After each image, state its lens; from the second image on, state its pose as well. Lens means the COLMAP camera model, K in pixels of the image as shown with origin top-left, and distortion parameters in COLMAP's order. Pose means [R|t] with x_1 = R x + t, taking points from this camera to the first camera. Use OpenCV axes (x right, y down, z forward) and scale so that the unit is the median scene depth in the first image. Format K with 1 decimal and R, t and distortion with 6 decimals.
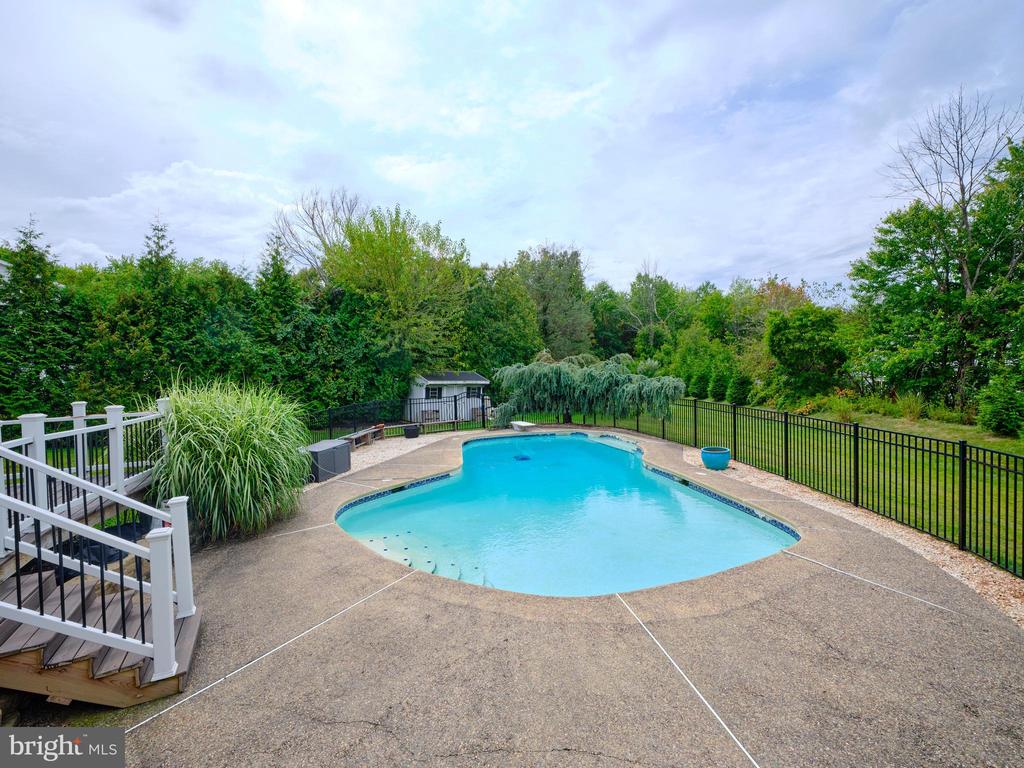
lens RADIAL K [[465.5, 0, 513.0], [0, 465.5, 375.8], [0, 0, 1]] dist [-0.000240, 0.000241]
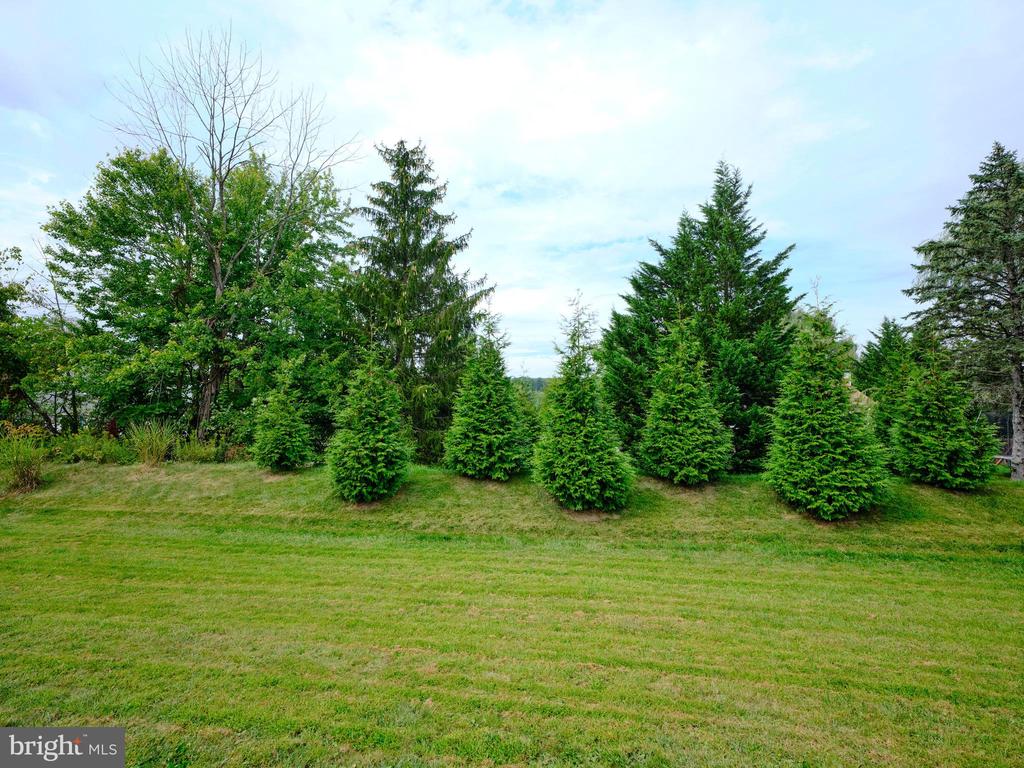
lens RADIAL K [[490.0, 0, 528.4], [0, 490.0, 379.0], [0, 0, 1]] dist [-0.001177, -0.000067]
pose [[0.132533, 0.063832, 0.989121, 0.229764], [0.017170, 0.997627, -0.066682, 0.028219], [-0.991030, 0.025821, 0.131122, 0.359374]]
